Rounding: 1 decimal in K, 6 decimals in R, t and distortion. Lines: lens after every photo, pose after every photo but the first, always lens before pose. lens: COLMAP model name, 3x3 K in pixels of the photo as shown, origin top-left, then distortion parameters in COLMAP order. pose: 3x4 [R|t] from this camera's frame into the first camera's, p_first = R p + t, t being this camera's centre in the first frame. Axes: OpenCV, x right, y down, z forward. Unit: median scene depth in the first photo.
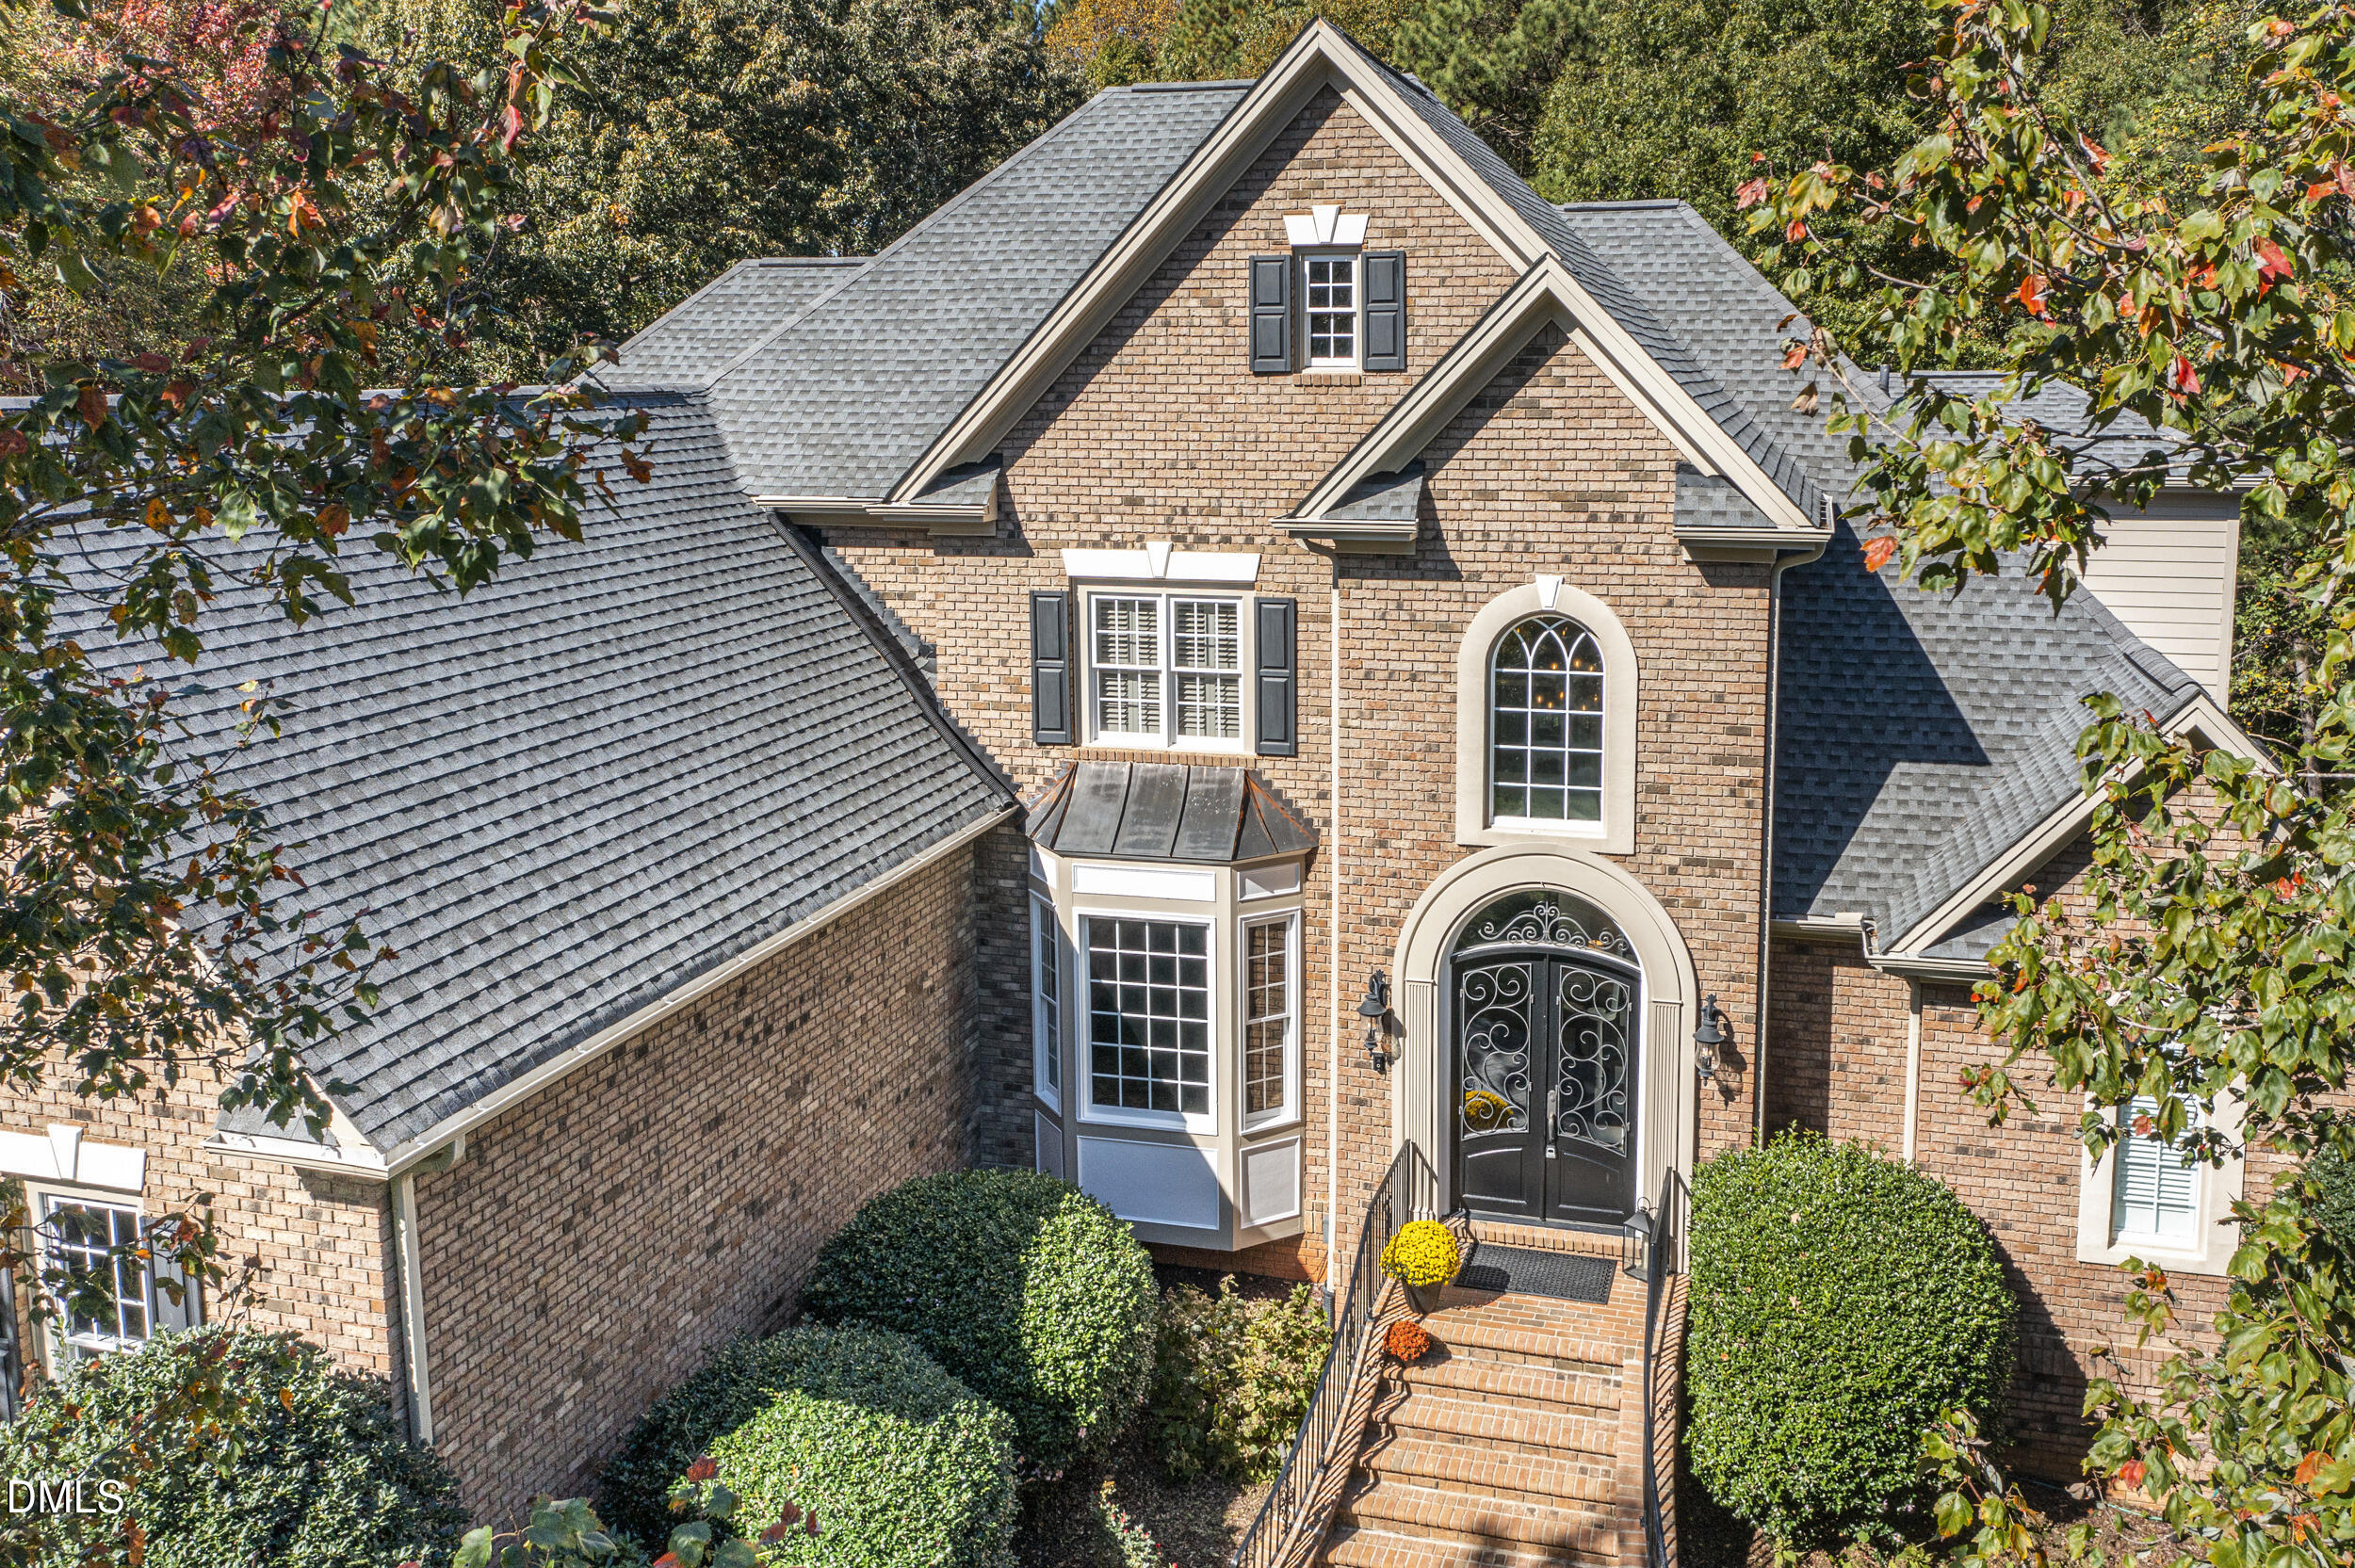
lens RADIAL K [[1965.0, 0, 1287.4], [0, 1965.0, 628.6], [0, 0, 1]] dist [-0.001031, -0.003368]
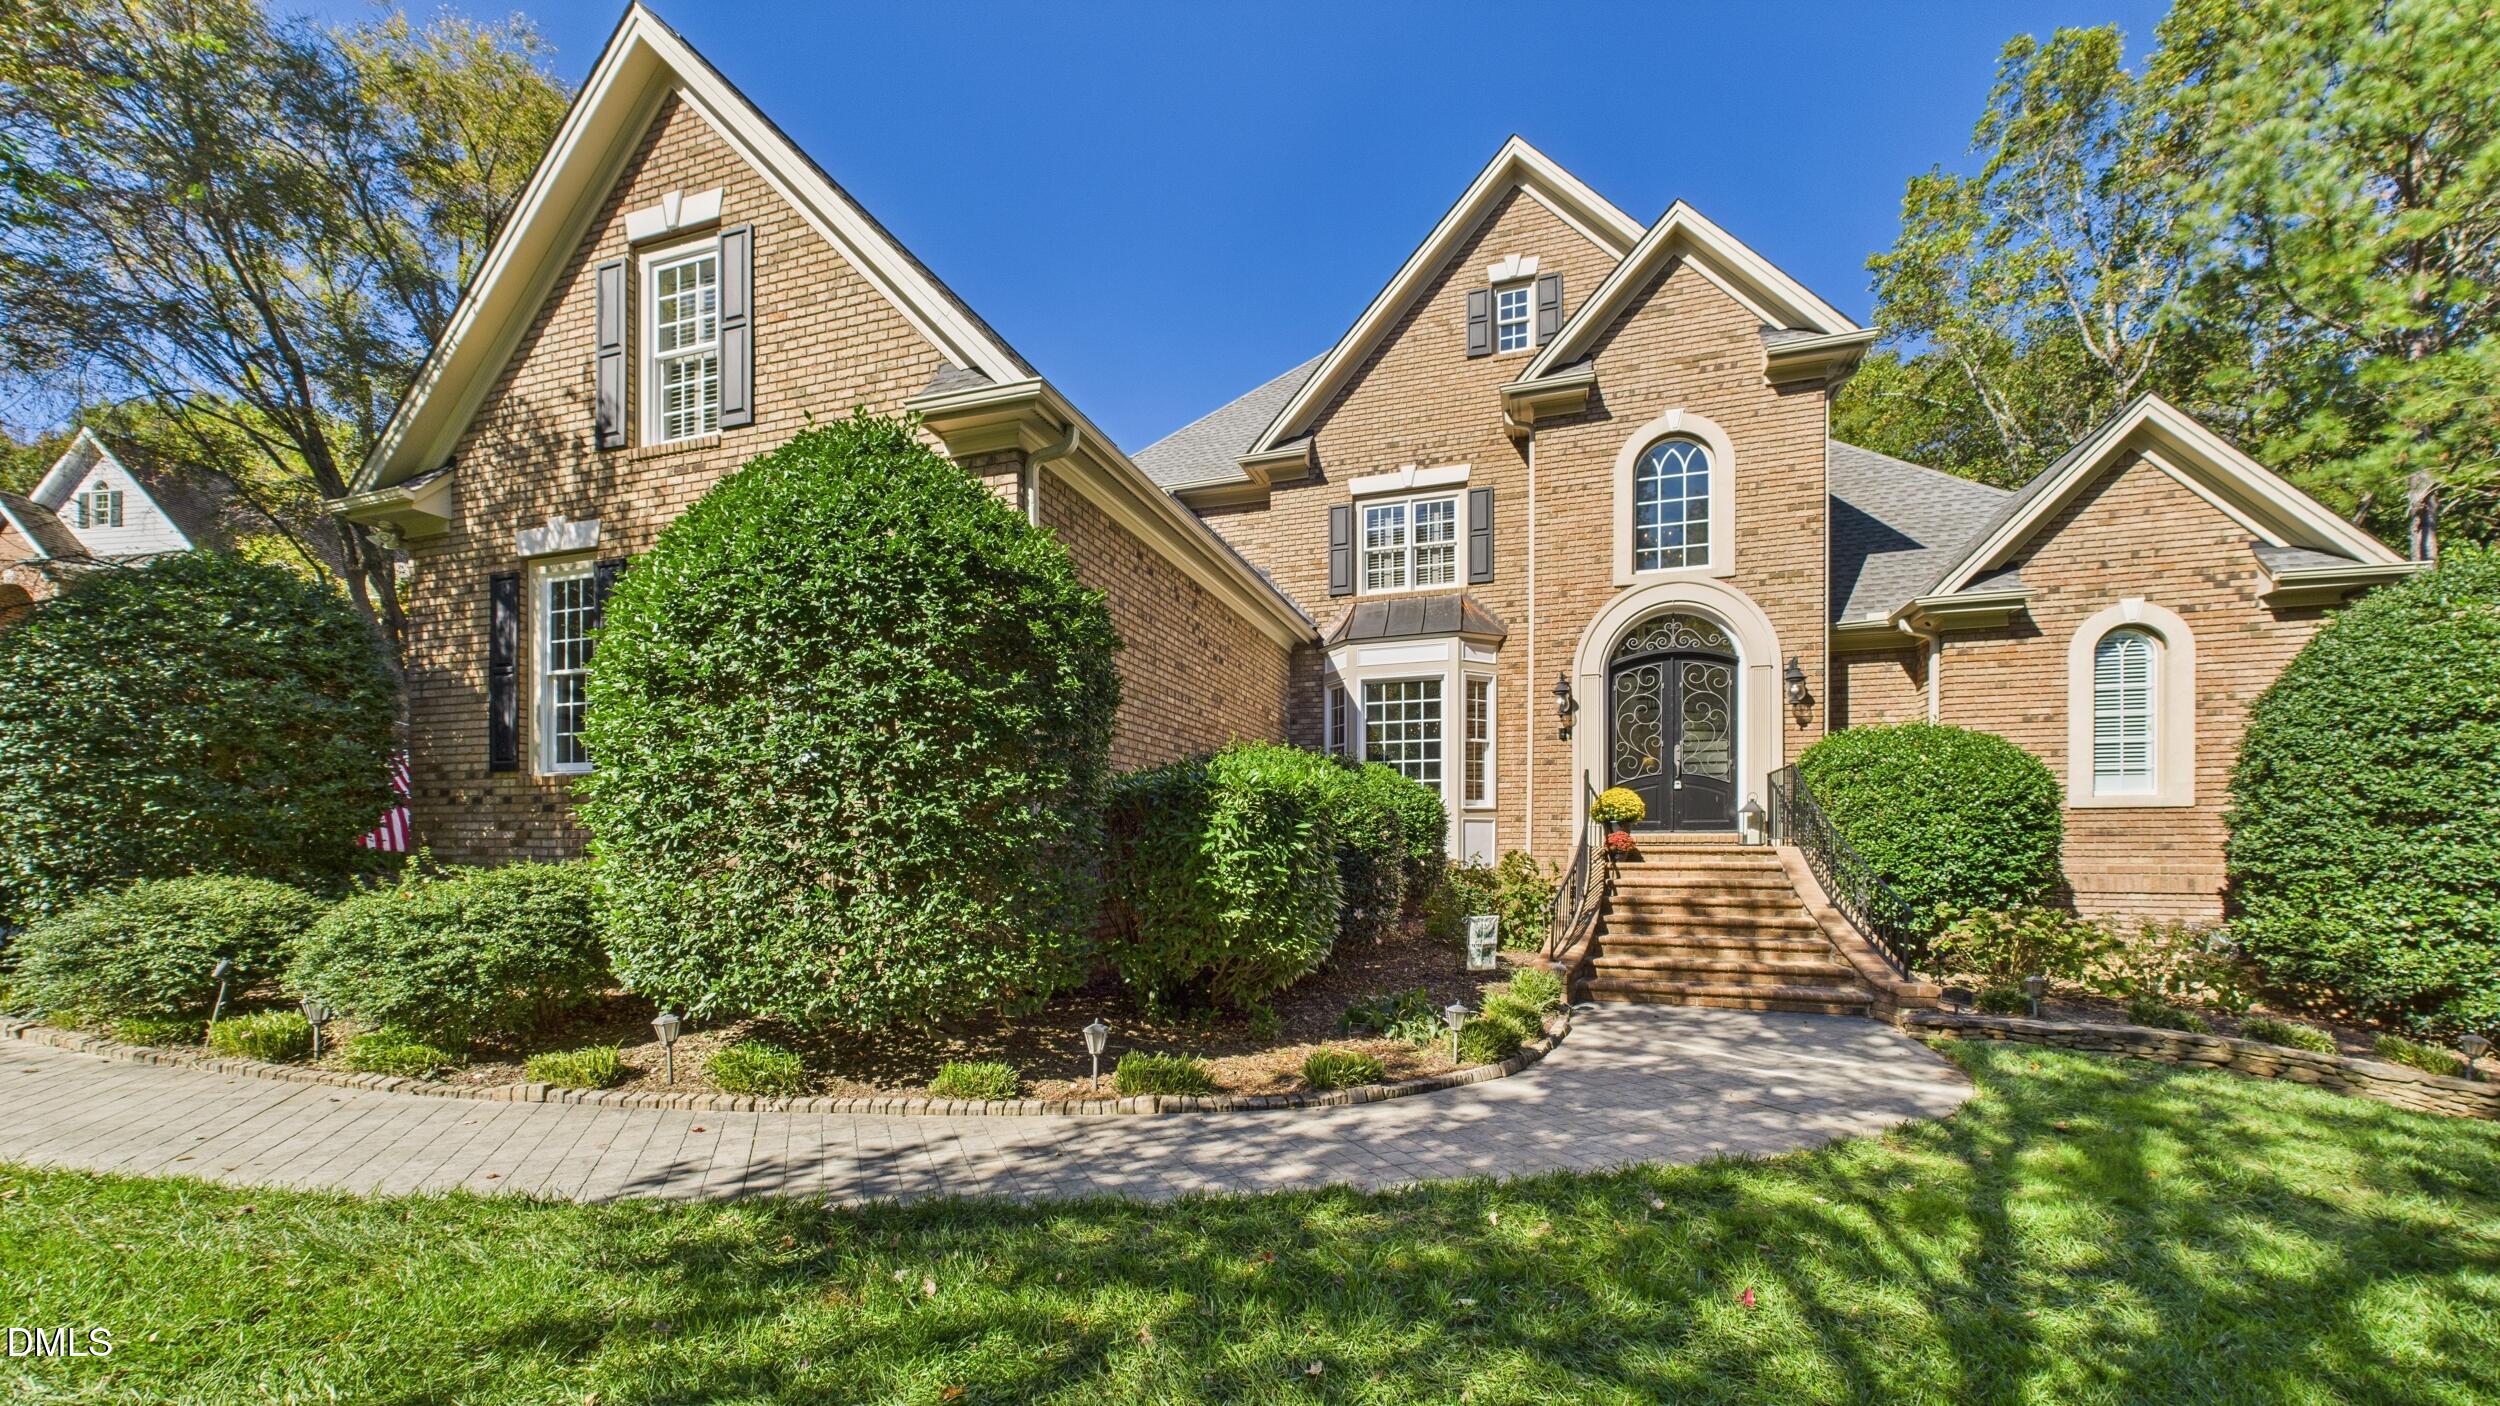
lens RADIAL K [[936.3, 0, 1245.2], [0, 936.3, 852.1], [0, 0, 1]] dist [0.002173, -0.000661]
pose [[0.998408, 0.004520, -0.056231, -0.164254], [-0.012183, 0.990539, -0.136689, 0.413335], [0.055081, 0.137157, 0.989017, 0.238098]]
